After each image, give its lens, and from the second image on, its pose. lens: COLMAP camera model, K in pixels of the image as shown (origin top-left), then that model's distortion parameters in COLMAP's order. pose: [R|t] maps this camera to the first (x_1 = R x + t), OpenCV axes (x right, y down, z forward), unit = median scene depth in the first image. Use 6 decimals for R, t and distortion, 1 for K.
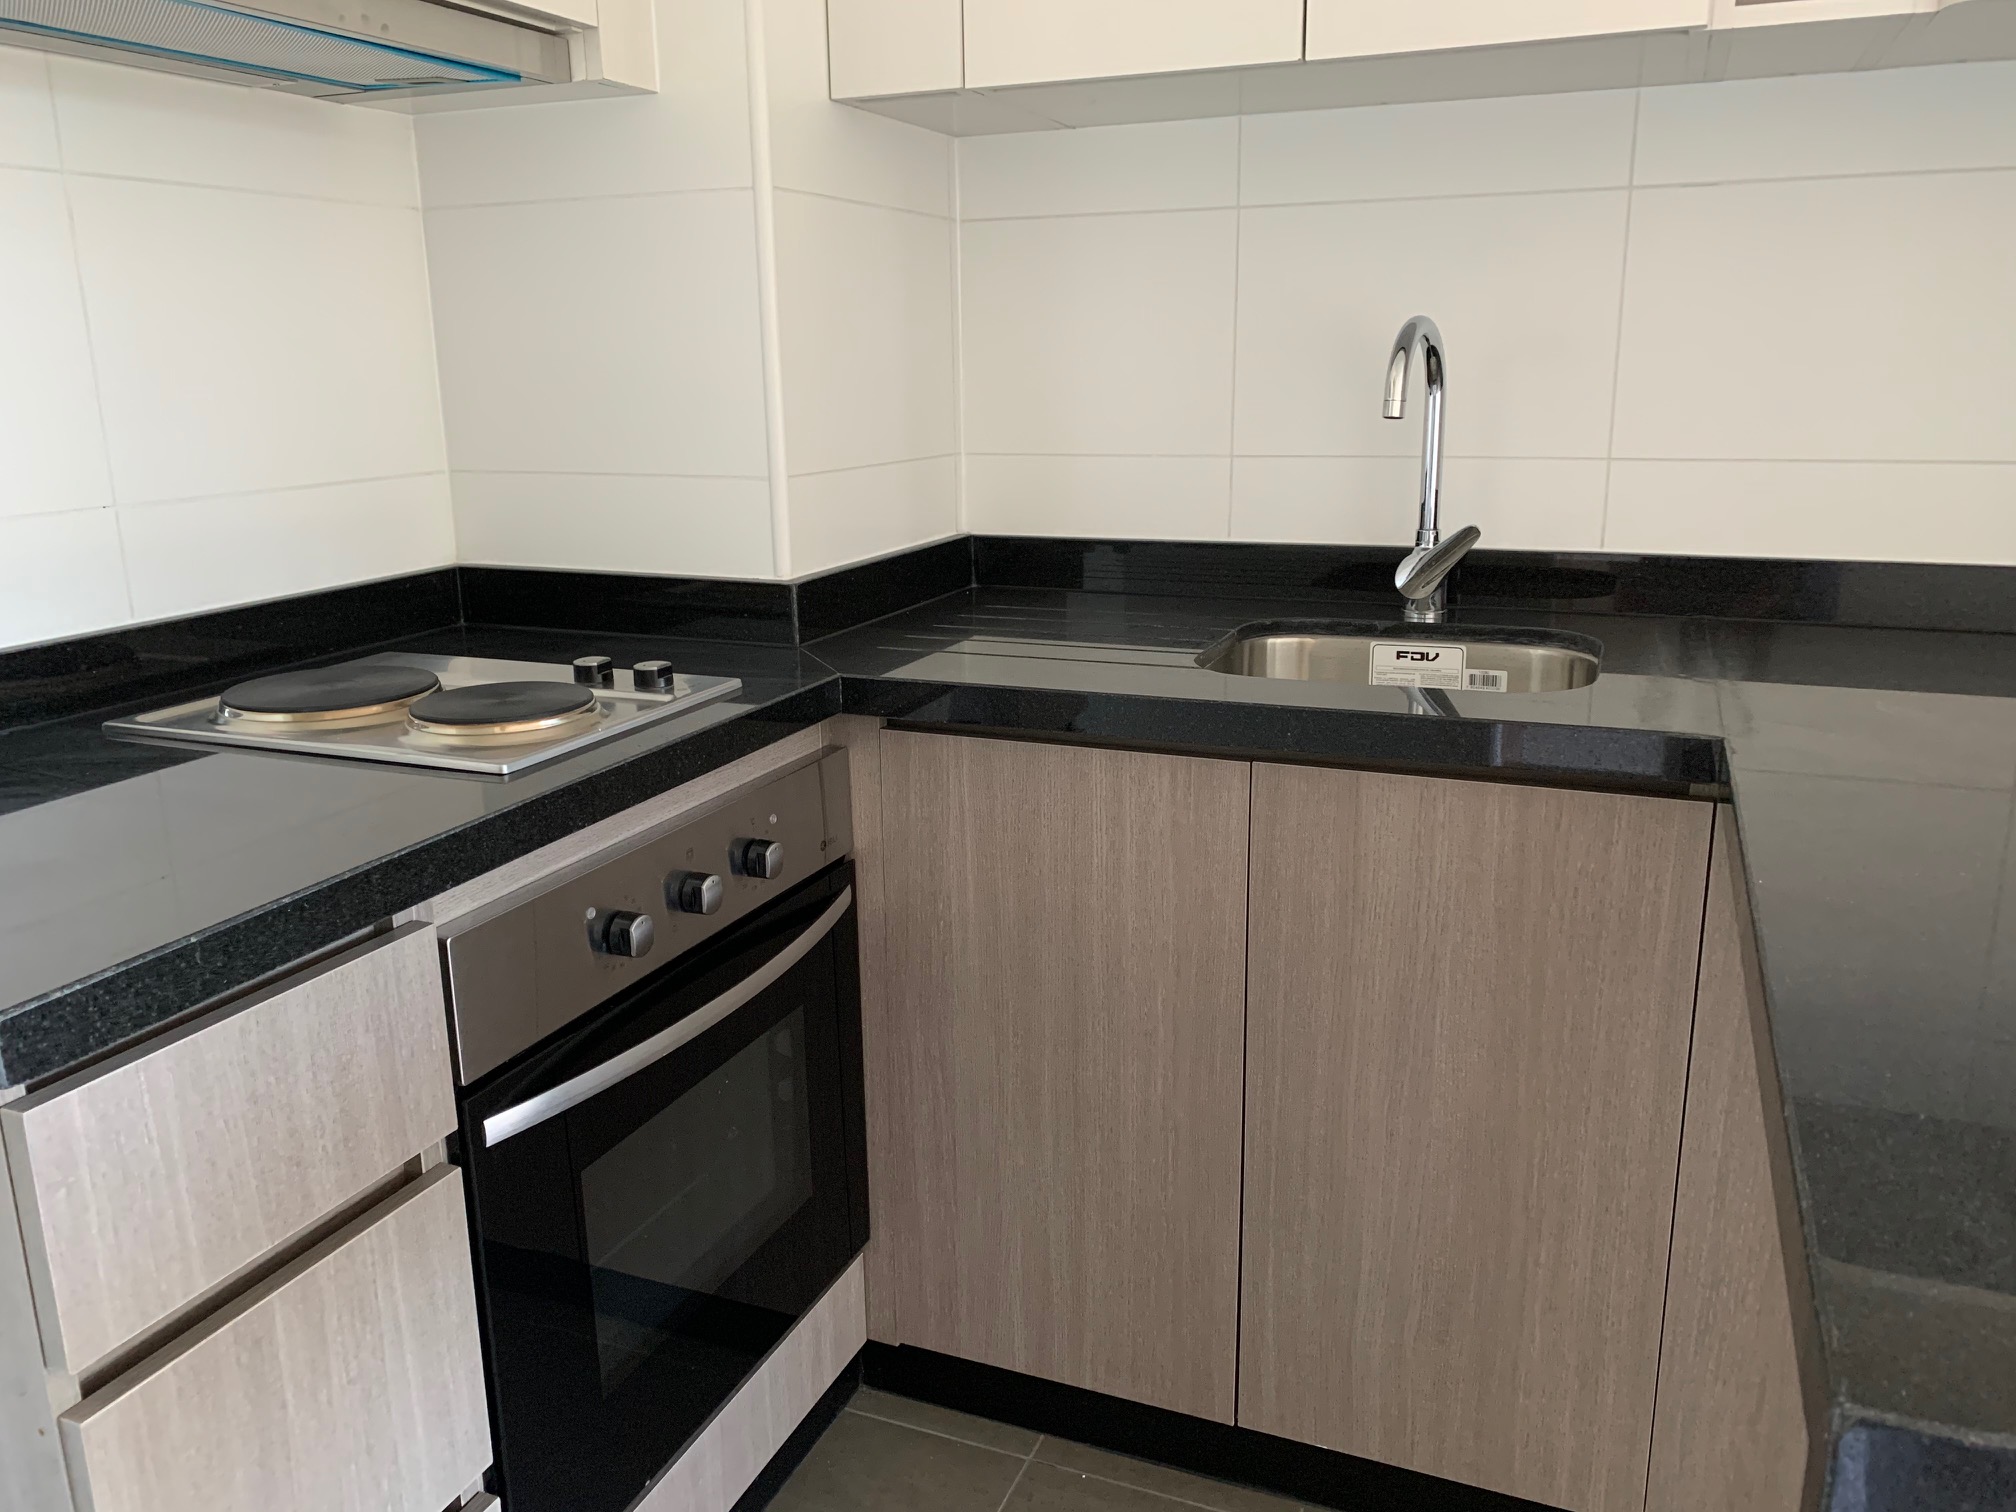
lens RADIAL K [[1542.2, 0, 987.2], [0, 1542.2, 753.5], [0, 0, 1]] dist [0.062687, -0.156397]
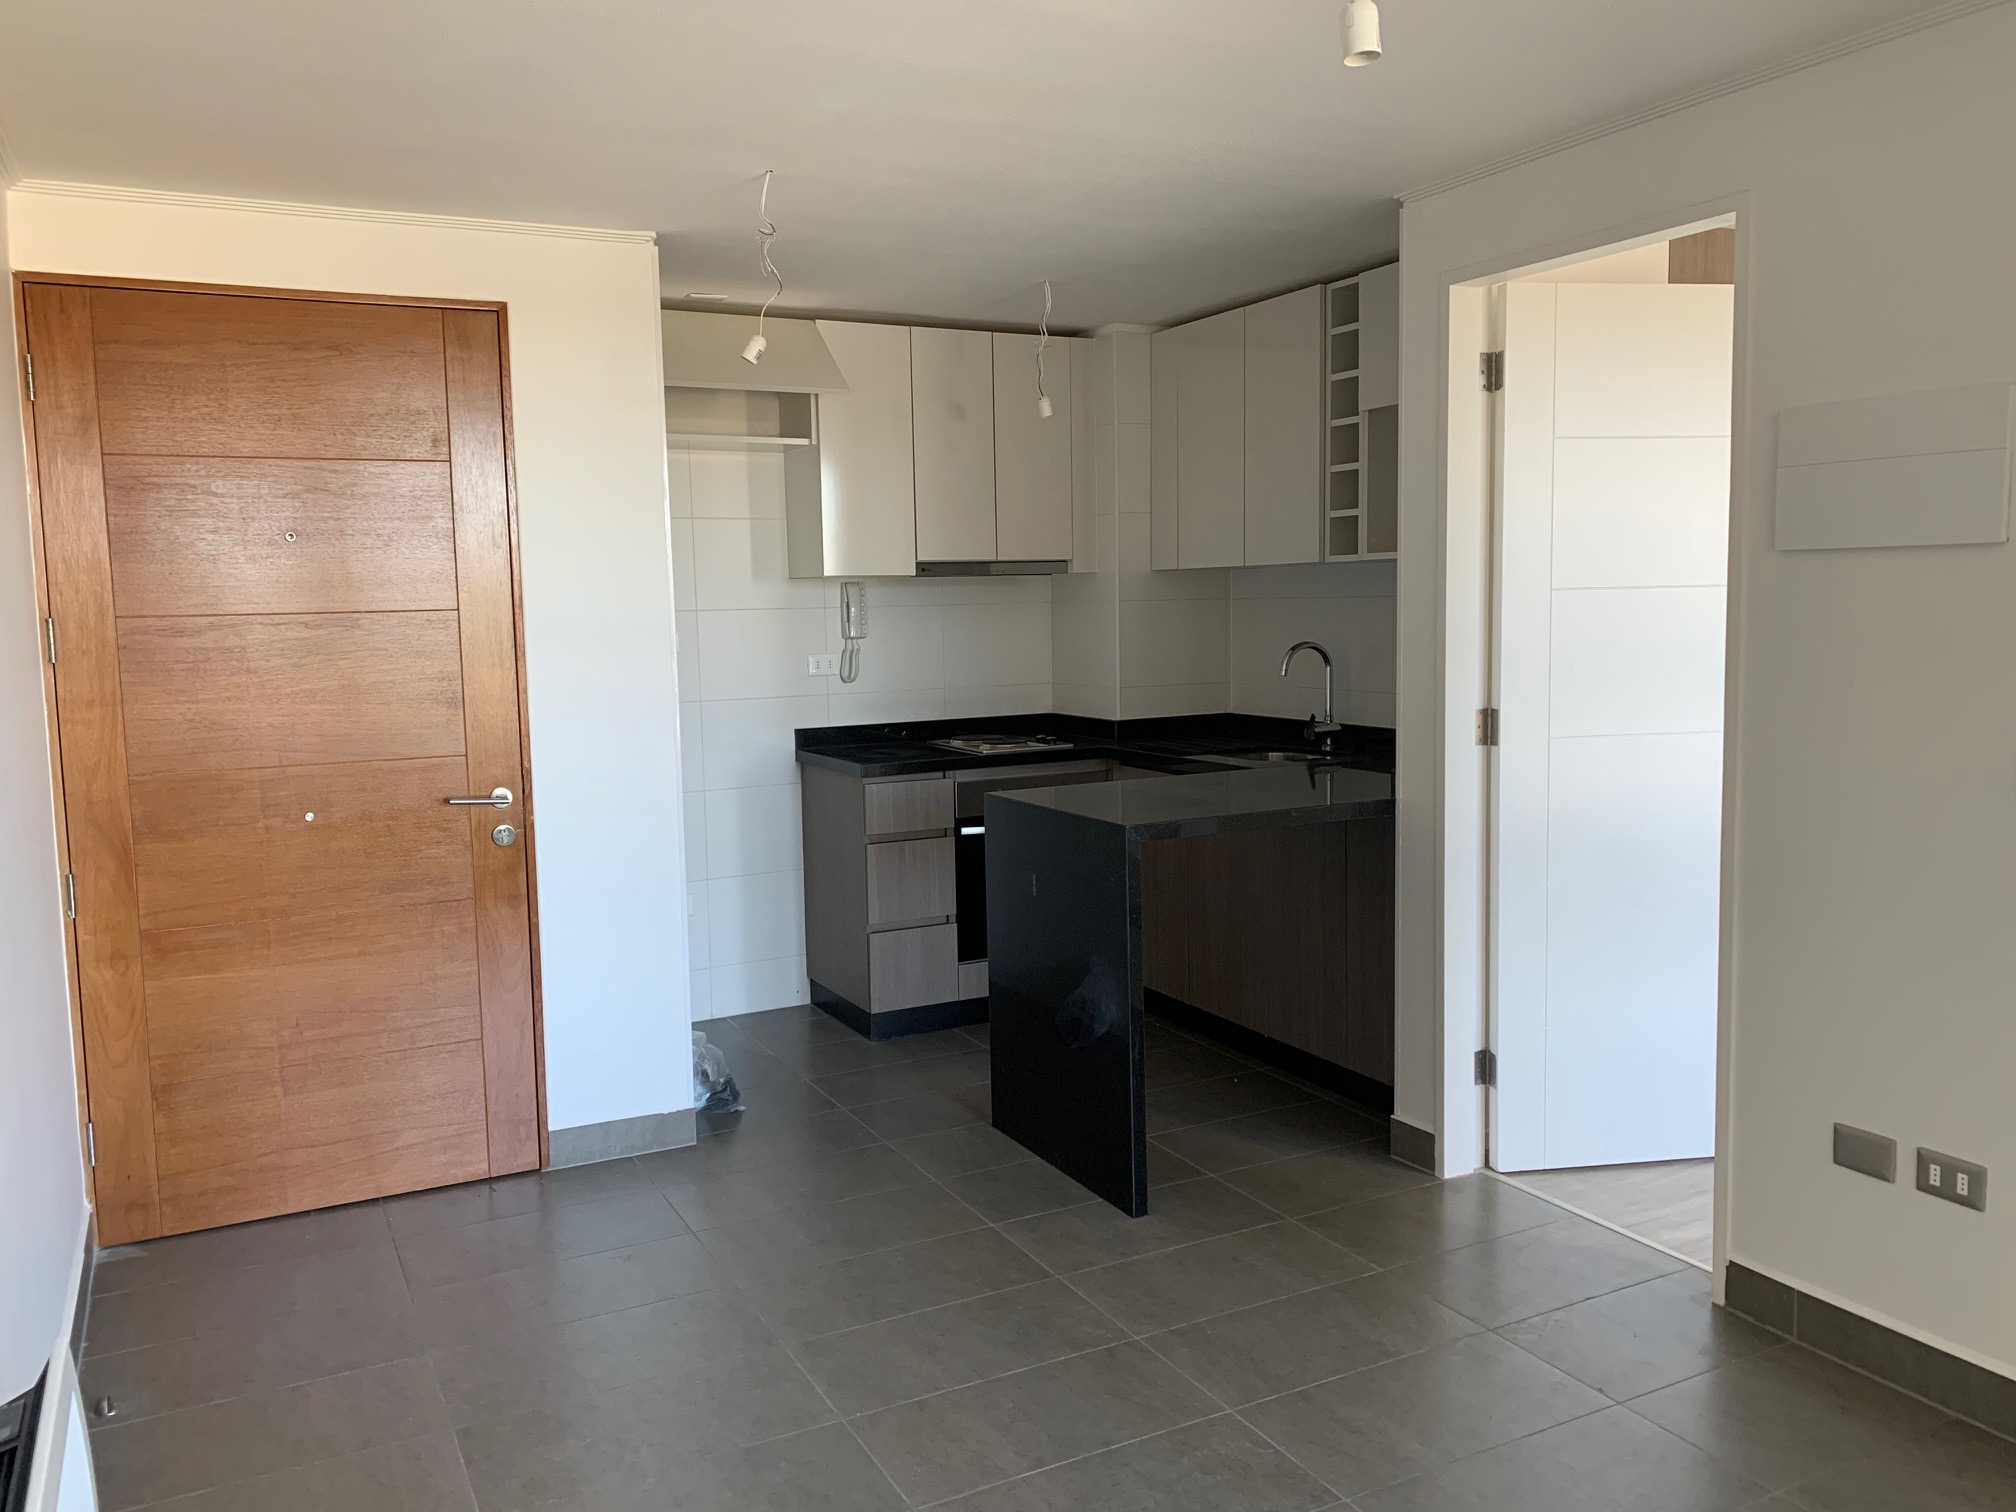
lens RADIAL K [[1542.2, 0, 987.2], [0, 1542.2, 753.5], [0, 0, 1]] dist [0.062687, -0.156397]
pose [[0.773861, 0.071131, -0.629349, 1.743914], [-0.160618, 0.983230, -0.086372, 0.284490], [0.612651, 0.167925, 0.772308, -1.665311]]
